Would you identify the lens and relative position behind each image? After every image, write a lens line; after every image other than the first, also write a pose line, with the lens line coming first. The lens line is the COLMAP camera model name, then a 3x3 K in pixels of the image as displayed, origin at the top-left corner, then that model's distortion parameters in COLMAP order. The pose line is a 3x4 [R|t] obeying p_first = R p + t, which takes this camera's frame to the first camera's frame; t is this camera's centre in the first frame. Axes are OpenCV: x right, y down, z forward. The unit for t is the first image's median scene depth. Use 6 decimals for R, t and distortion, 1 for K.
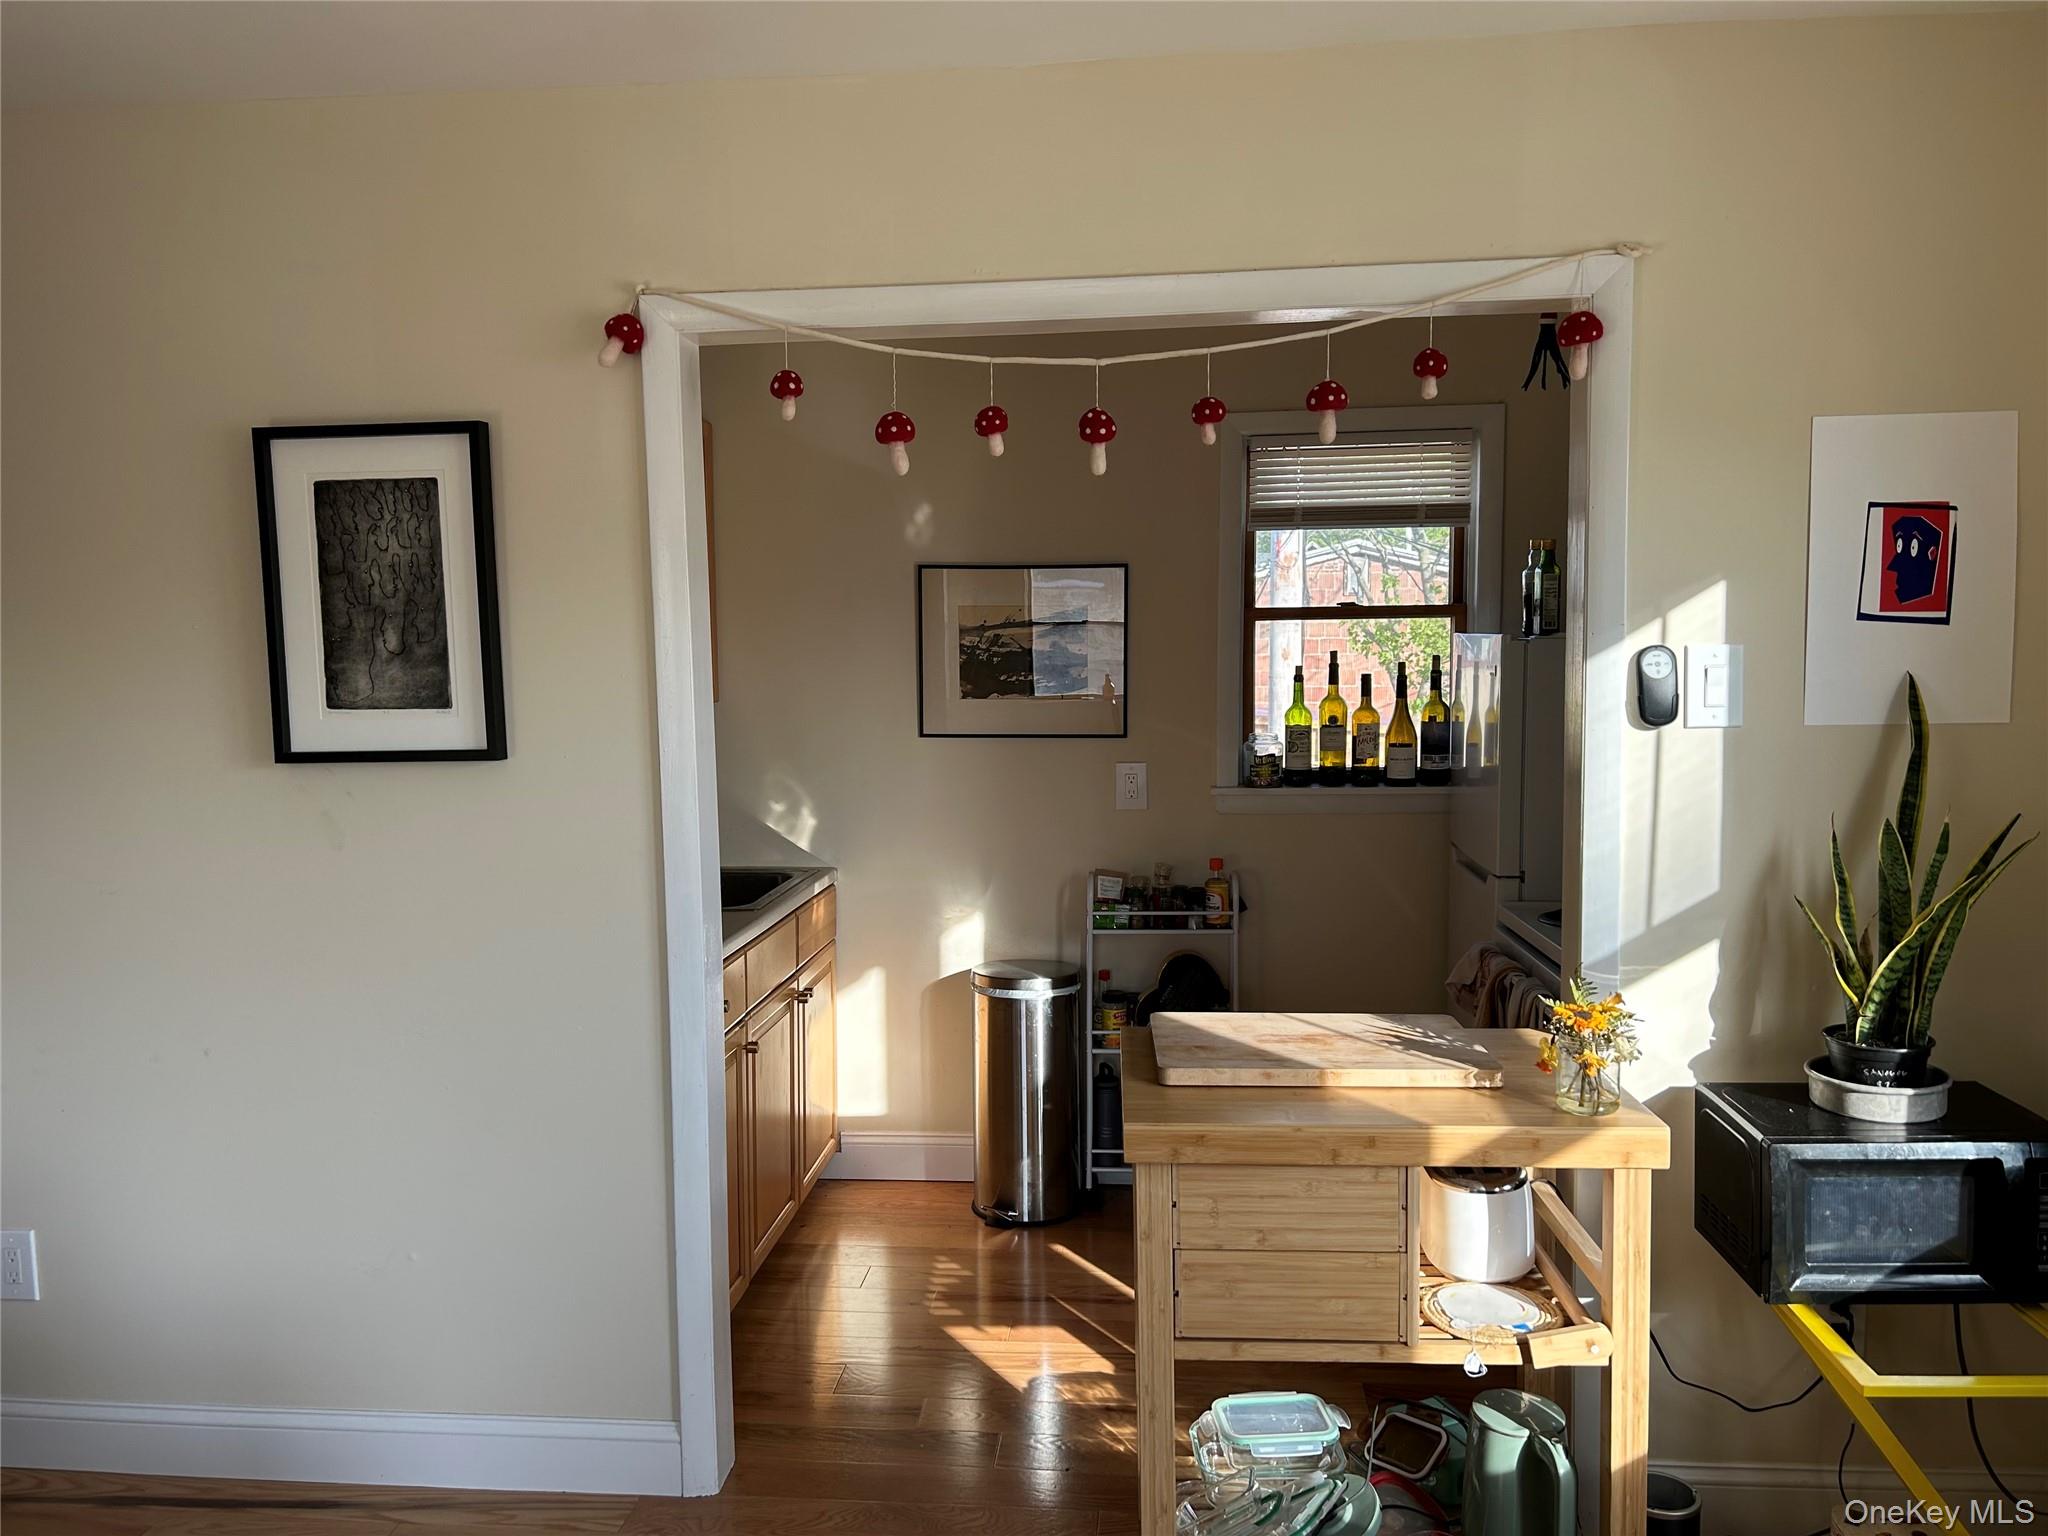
lens RADIAL K [[1546.6, 0, 1041.1], [0, 1546.6, 777.0], [0, 0, 1]] dist [0.064582, -0.028971]
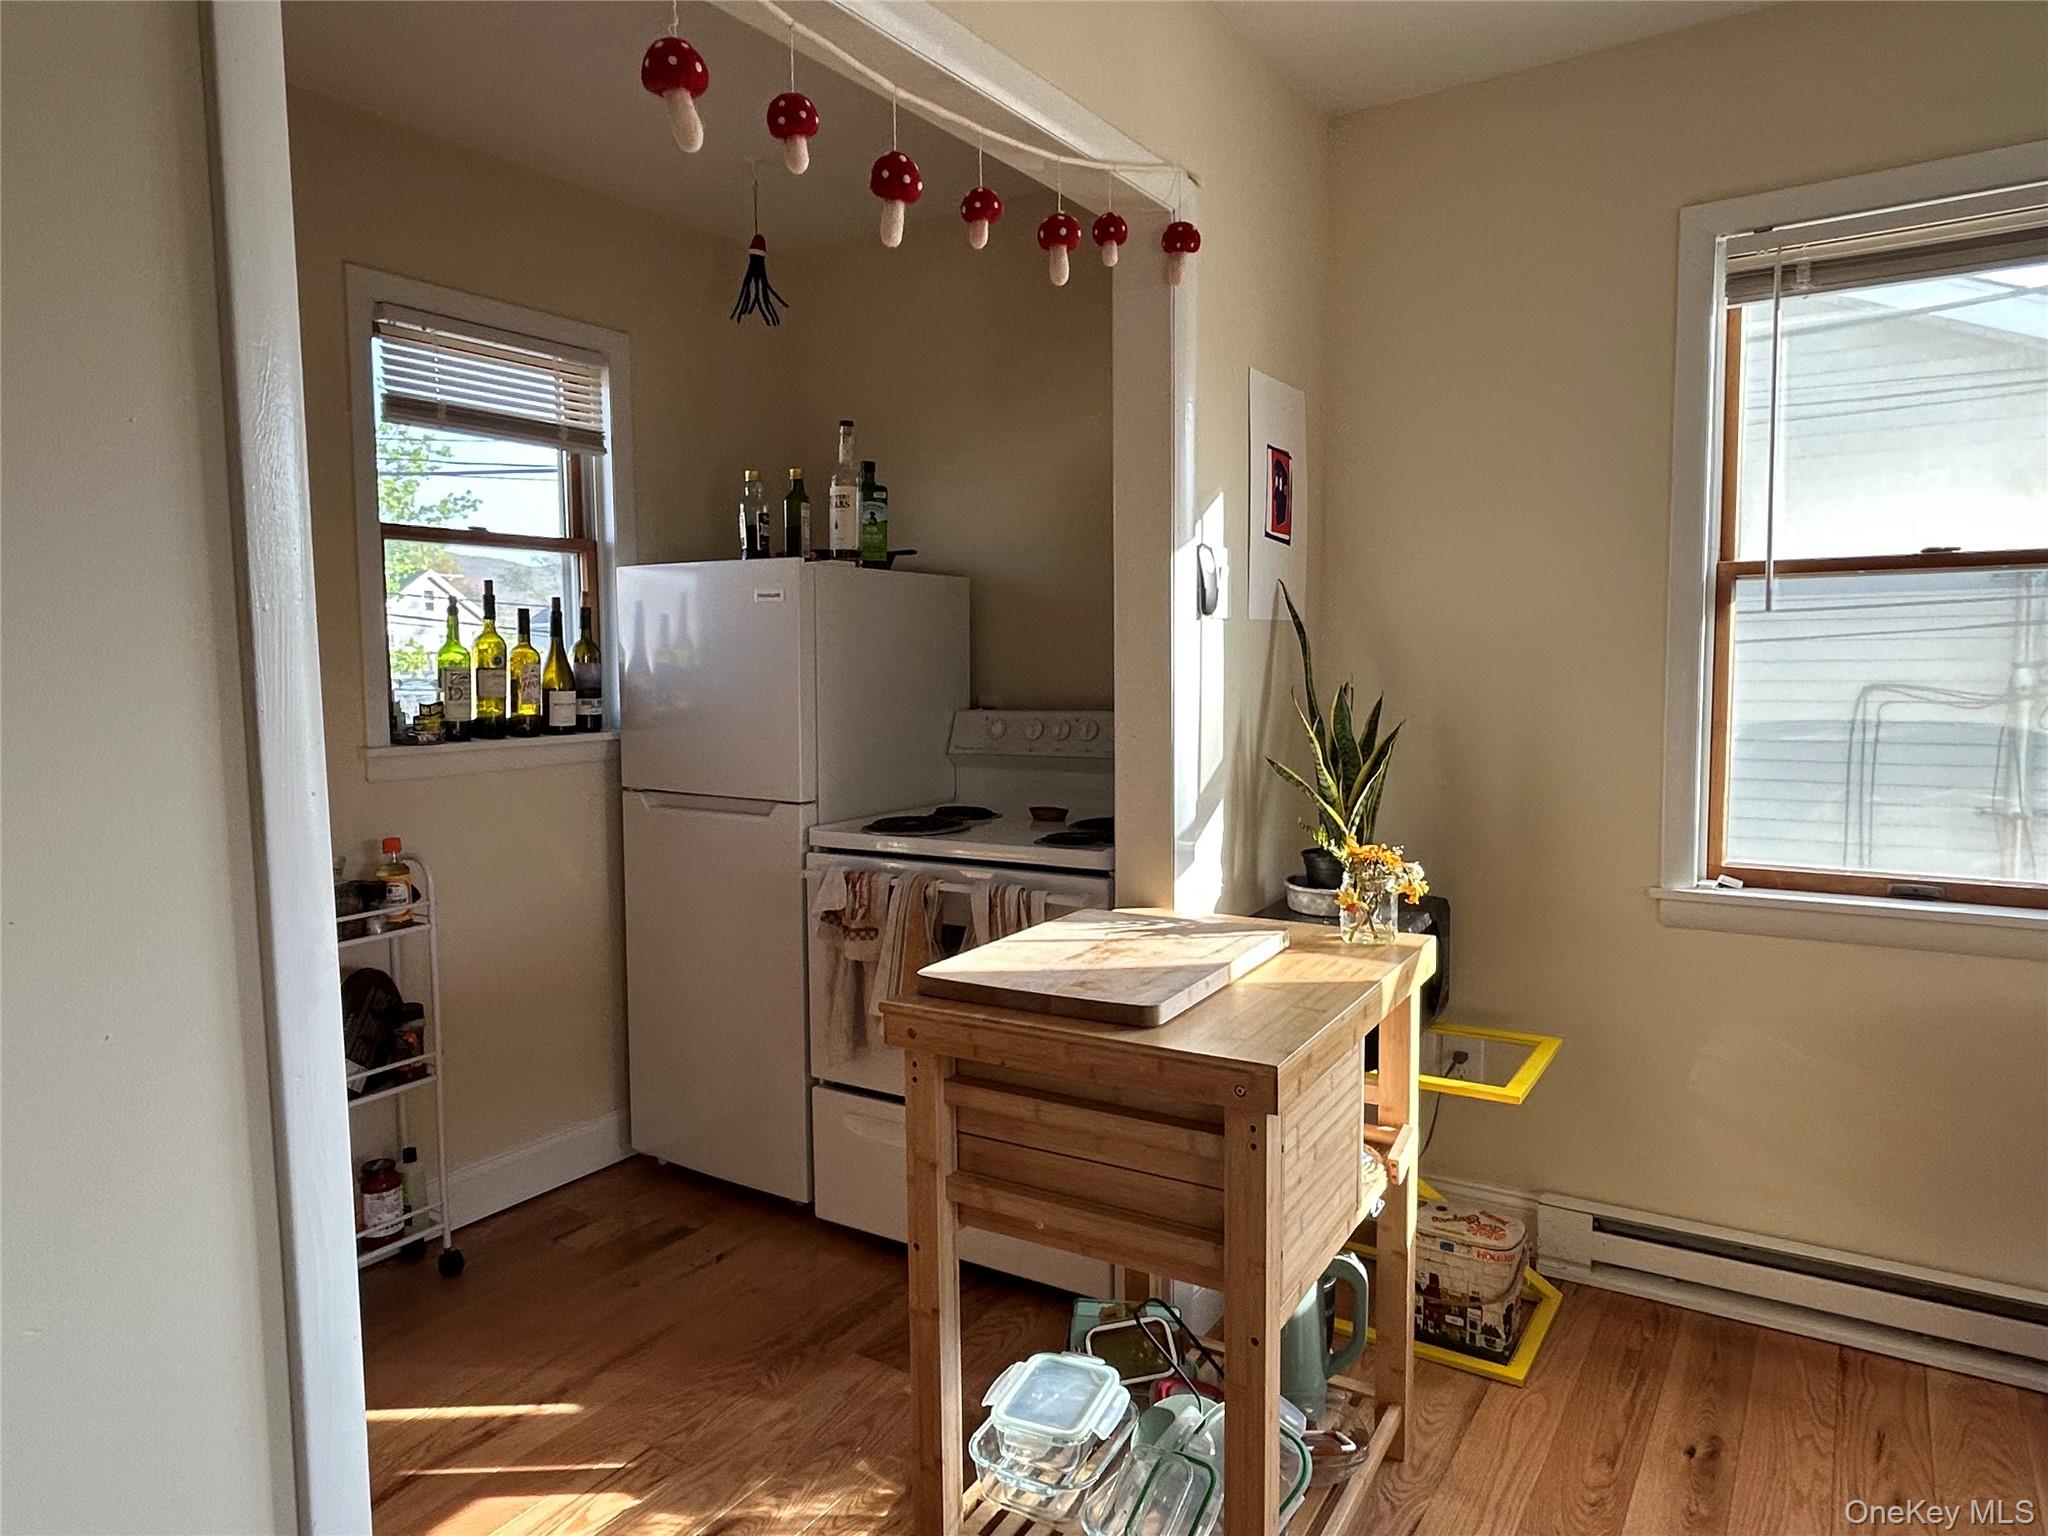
lens RADIAL K [[1282.4, 0, 1017.4], [0, 1282.4, 767.8], [0, 0, 1]] dist [-0.014069, 0.002609]
pose [[0.473644, -0.069226, 0.877991, -0.298459], [0.081198, 0.996093, 0.034735, 0.020742], [-0.876965, 0.054840, 0.477415, 0.418415]]
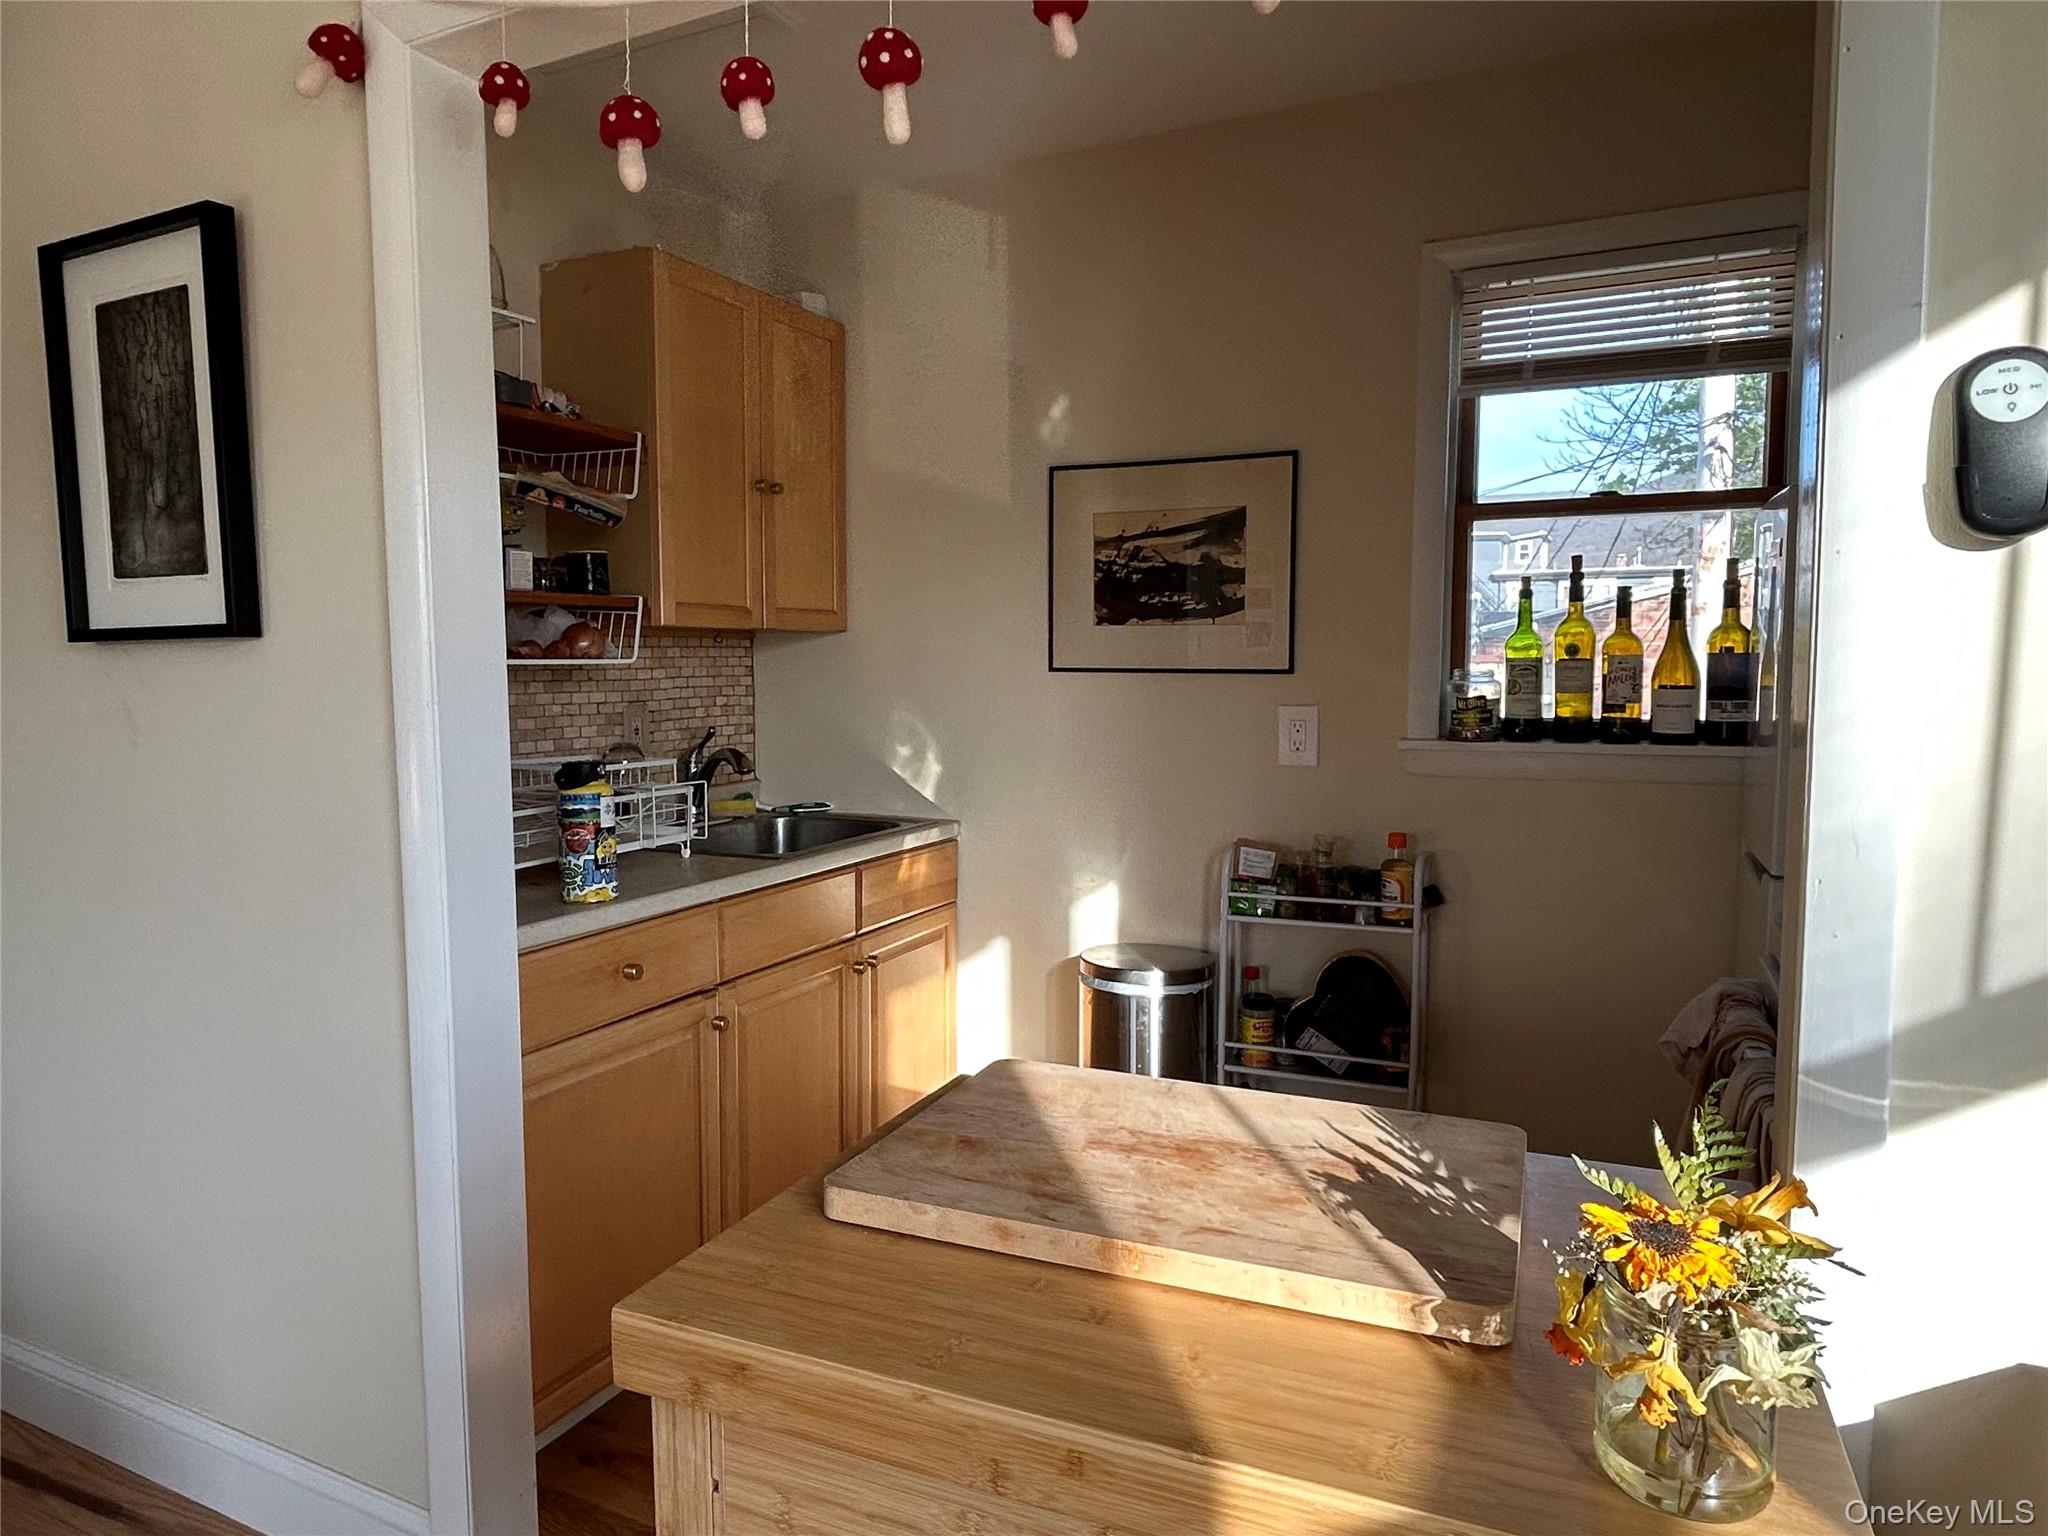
lens RADIAL K [[1282.4, 0, 1018.6], [0, 1282.4, 763.0], [0, 0, 1]] dist [-0.014069, 0.002609]
pose [[0.932598, 0.034445, -0.359269, 0.164226], [-0.036356, 0.999338, 0.001437, 0.024464], [0.359081, 0.011721, 0.933233, 0.351336]]
